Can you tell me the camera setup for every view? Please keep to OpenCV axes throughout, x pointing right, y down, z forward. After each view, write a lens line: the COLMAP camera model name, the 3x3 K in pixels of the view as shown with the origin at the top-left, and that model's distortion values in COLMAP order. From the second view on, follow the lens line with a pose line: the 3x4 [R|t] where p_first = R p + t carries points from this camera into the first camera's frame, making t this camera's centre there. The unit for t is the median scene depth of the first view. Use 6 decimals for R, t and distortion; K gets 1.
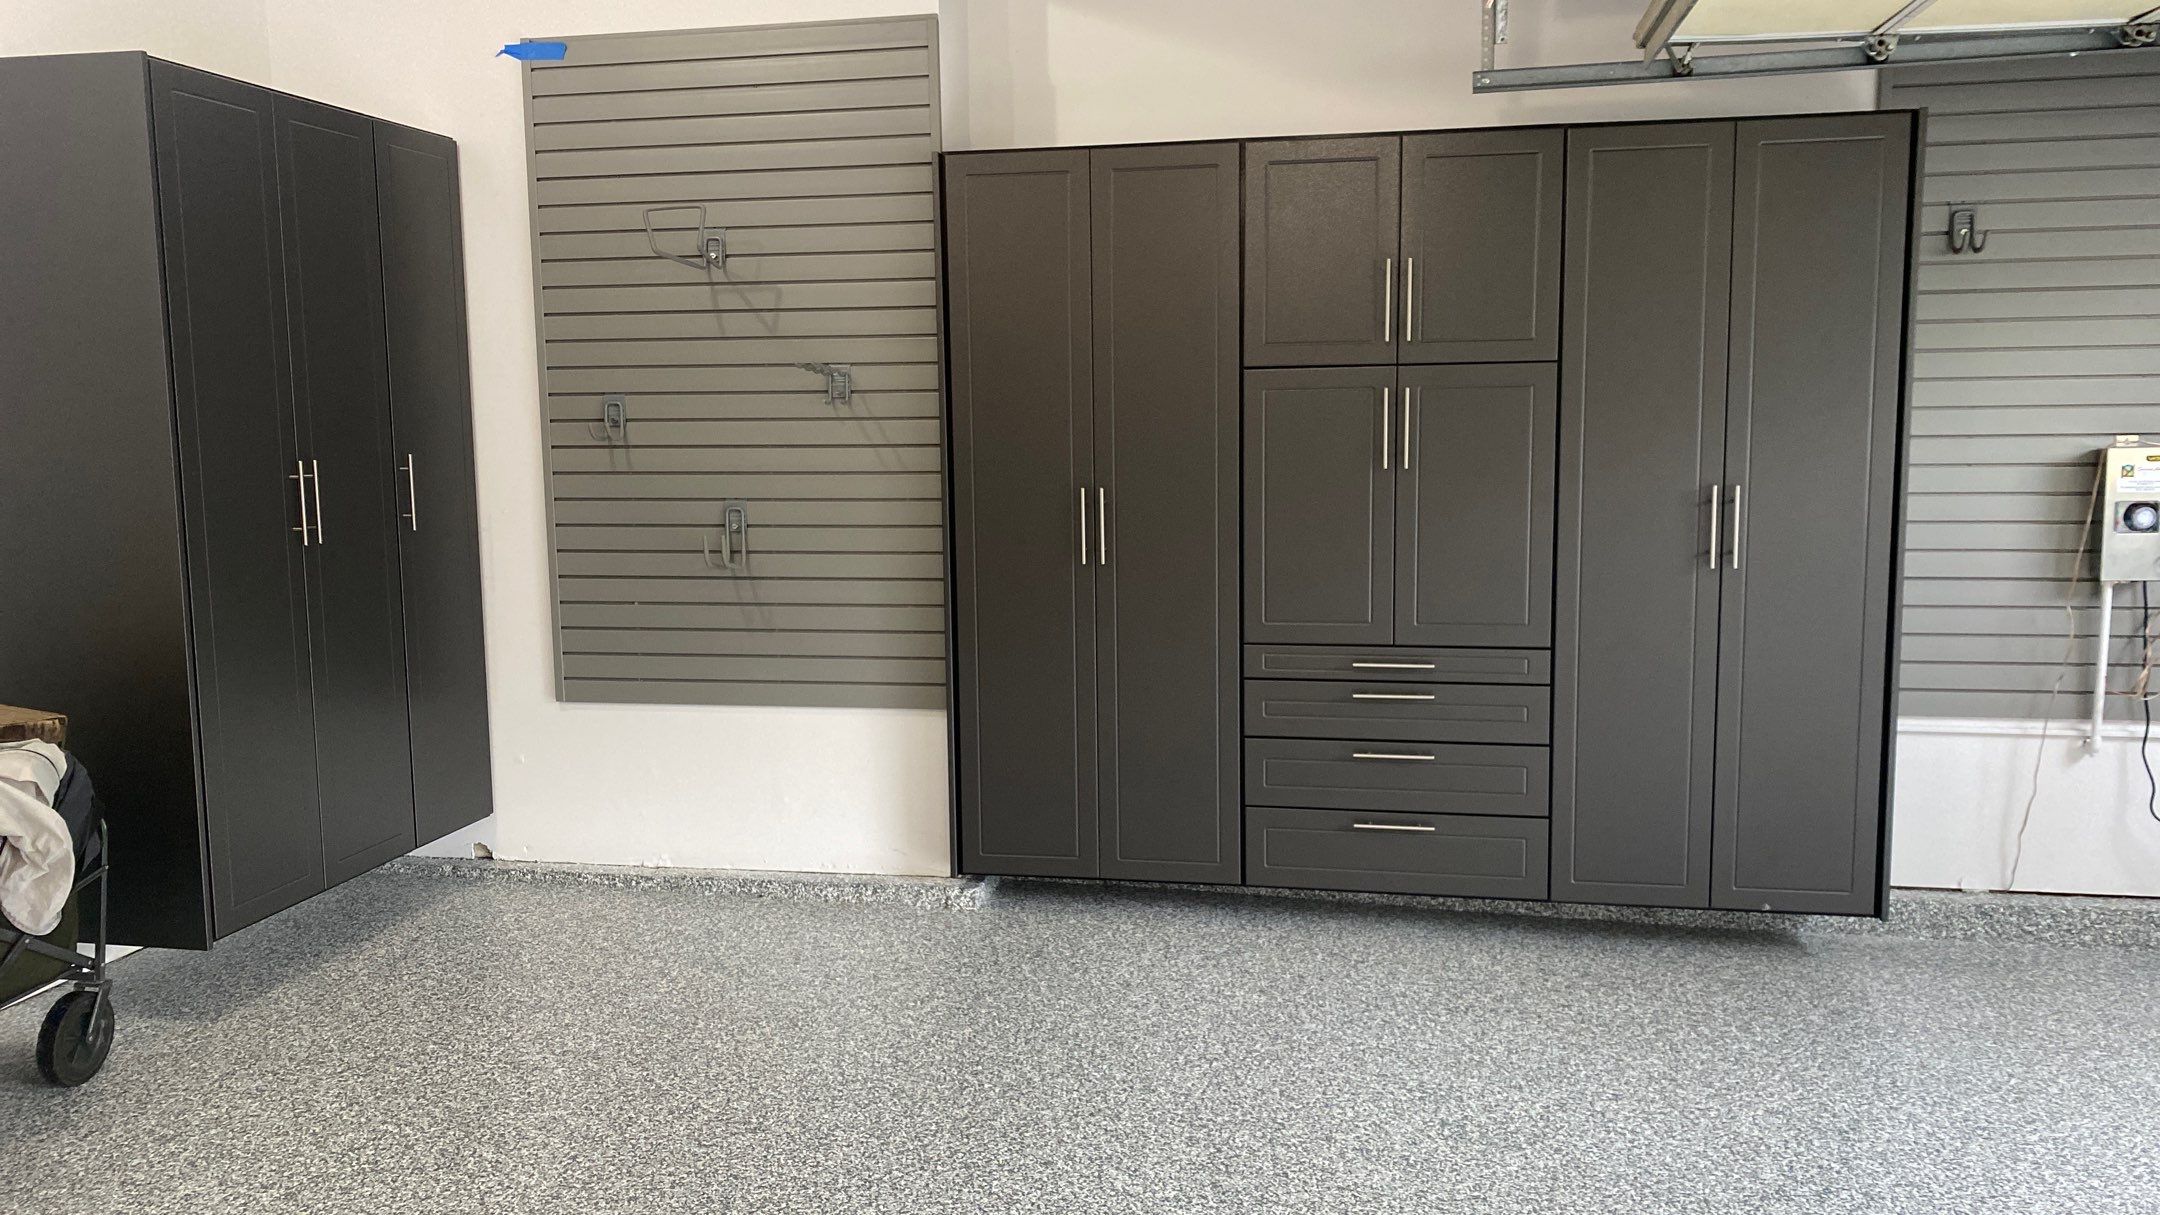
lens RADIAL K [[1642.3, 0, 1078.7], [0, 1642.3, 598.0], [0, 0, 1]] dist [0.027030, -0.011172]
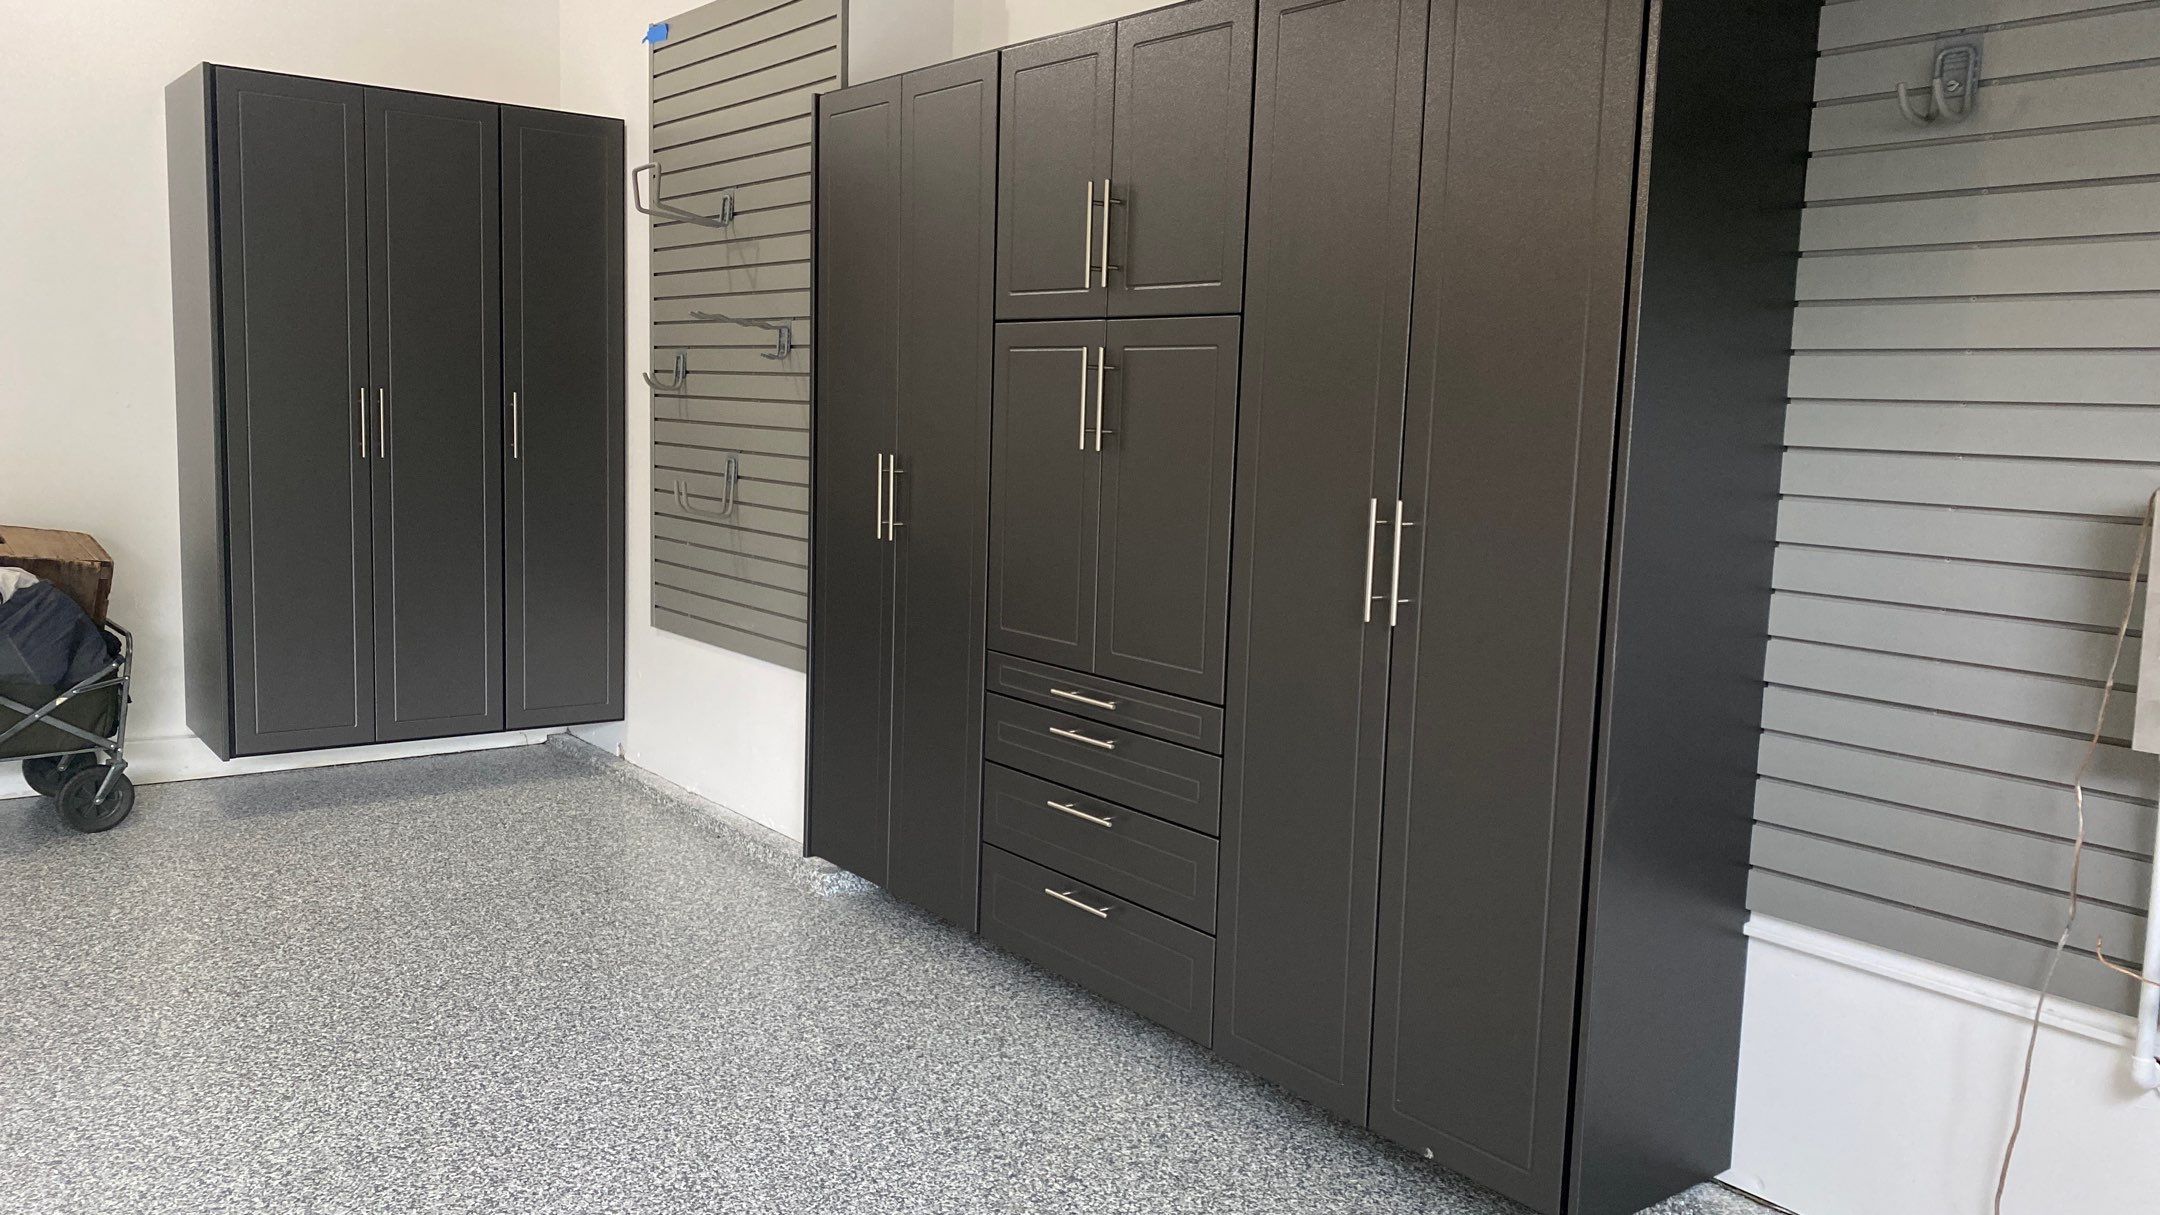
lens RADIAL K [[1642.3, 0, 1078.7], [0, 1642.3, 598.0], [0, 0, 1]] dist [0.027030, -0.011172]
pose [[0.750806, 0.116308, -0.650203, 0.683247], [-0.123608, 0.991725, 0.034667, -0.033442], [0.648854, 0.054342, 0.758970, 0.390574]]
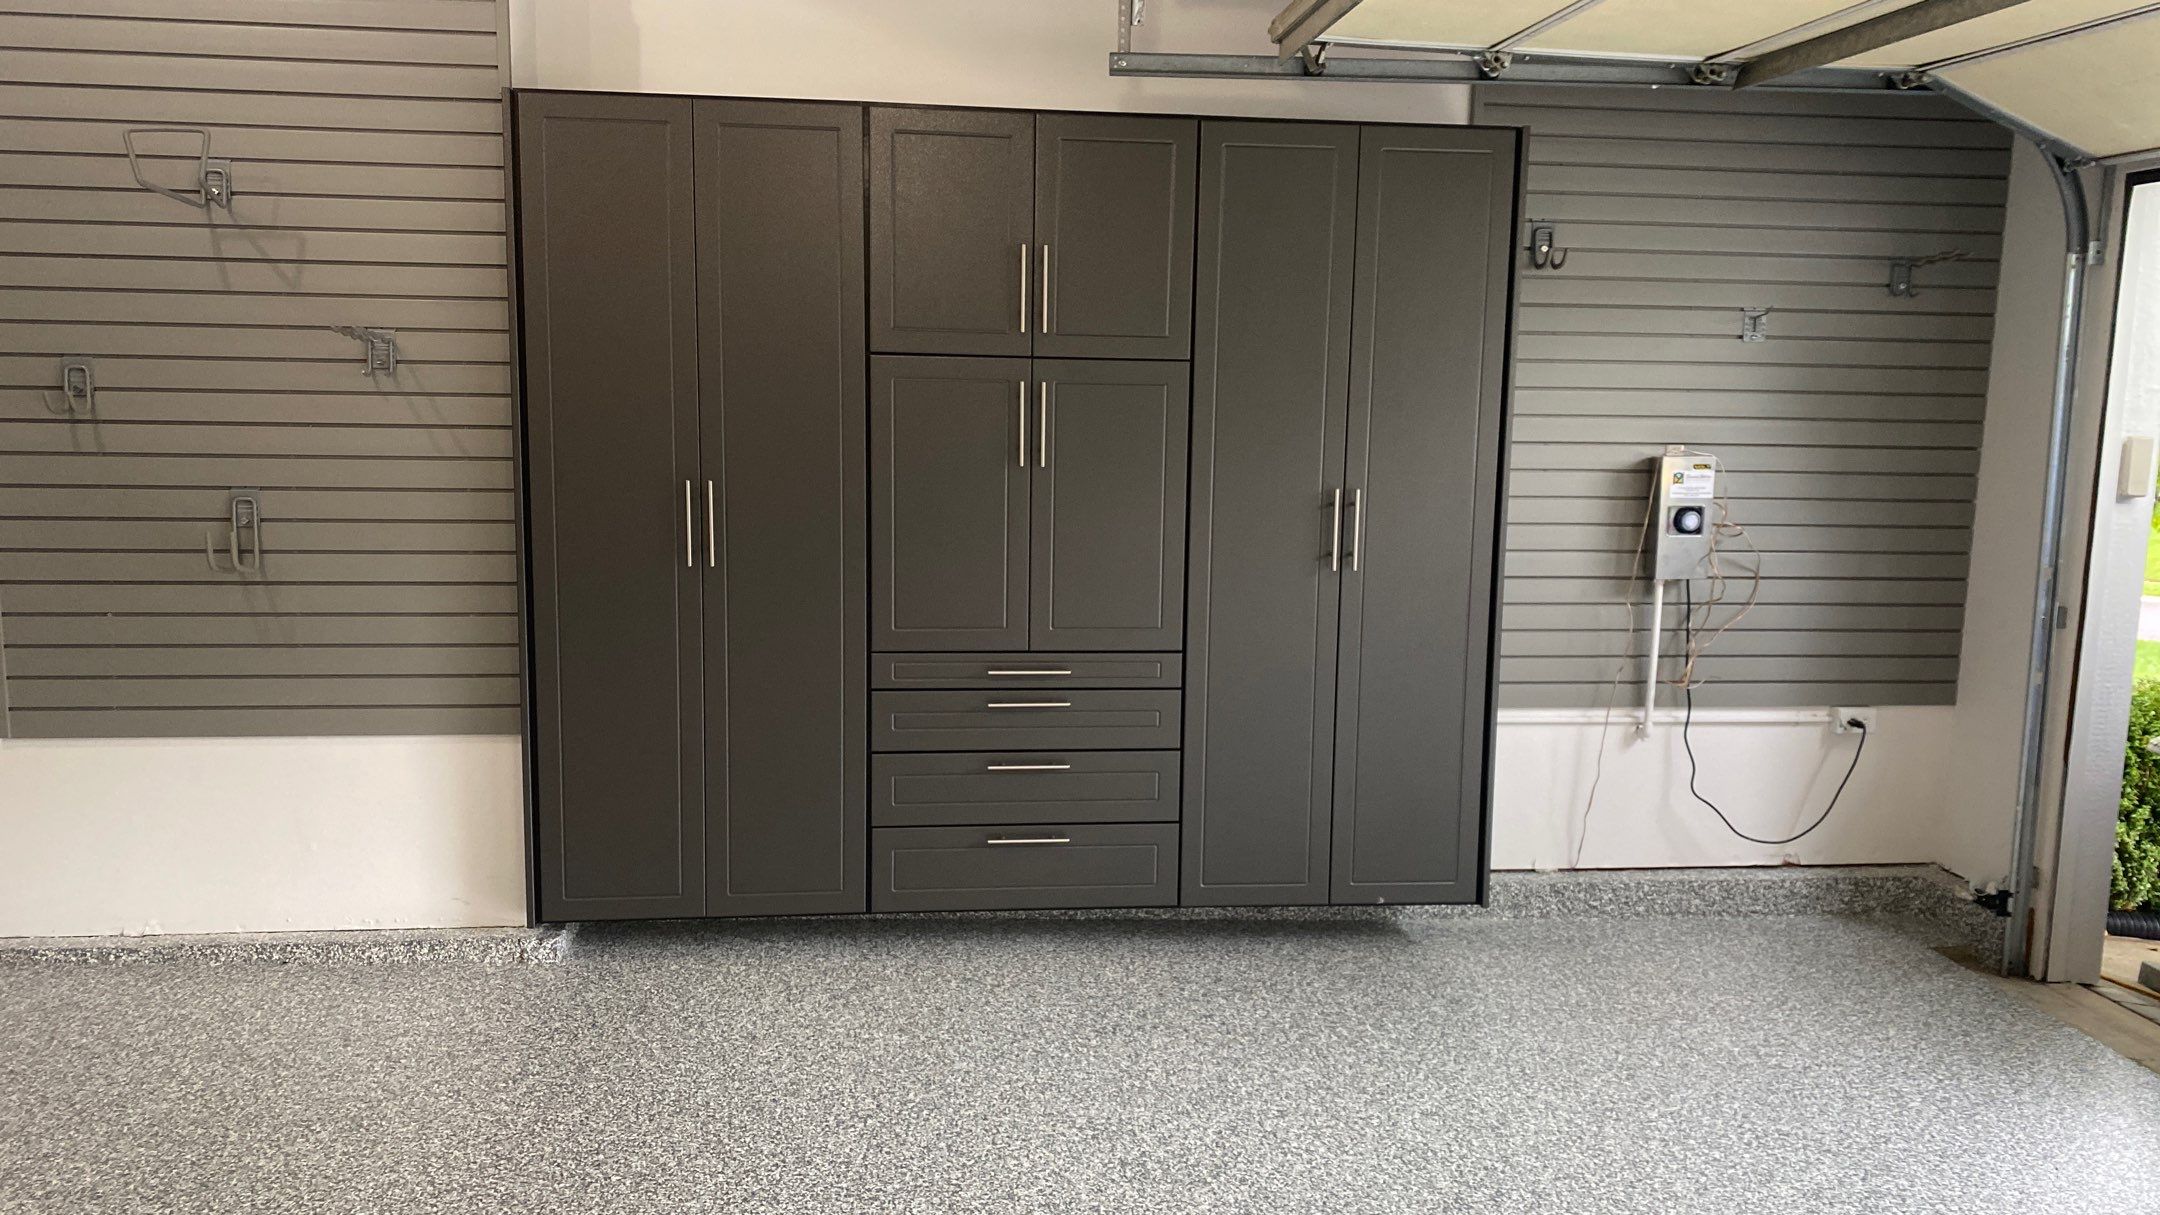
lens RADIAL K [[1645.4, 0, 1079.0], [0, 1645.4, 599.1], [0, 0, 1]] dist [0.069530, -0.115287]
pose [[0.953441, -0.009901, 0.301416, -0.066314], [0.006065, 0.999888, 0.013661, -0.014147], [-0.301518, -0.011196, 0.953395, 0.080694]]
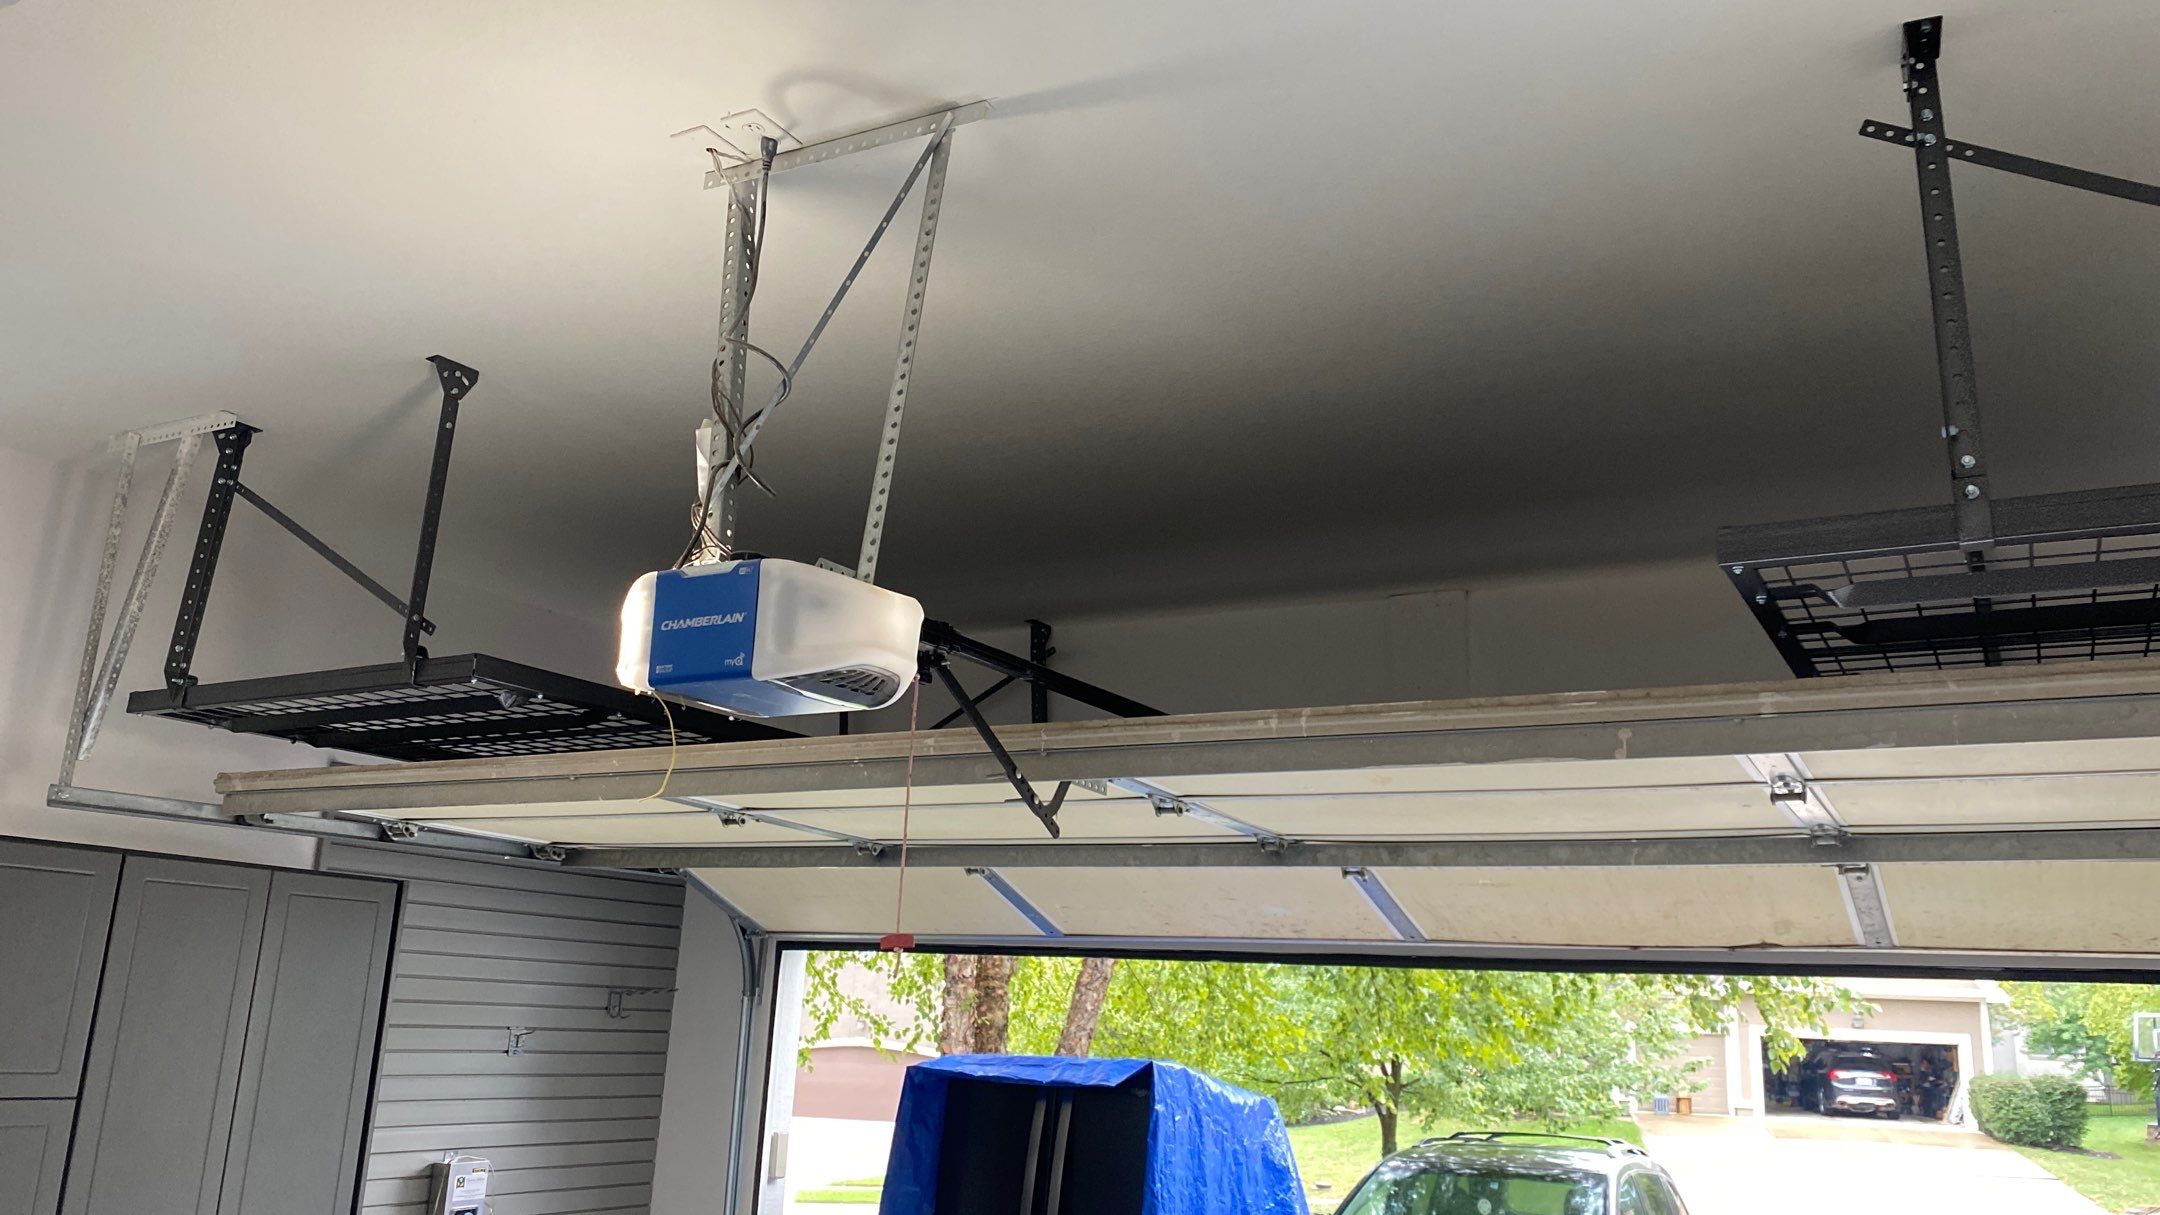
lens RADIAL K [[1649.5, 0, 1075.8], [0, 1649.5, 591.6], [0, 0, 1]] dist [0.016525, -0.002483]
pose [[0.318515, 0.263468, 0.910567, -0.442966], [0.068664, 0.951661, -0.299377, -0.091328], [-0.945428, 0.157879, 0.285027, 0.142609]]
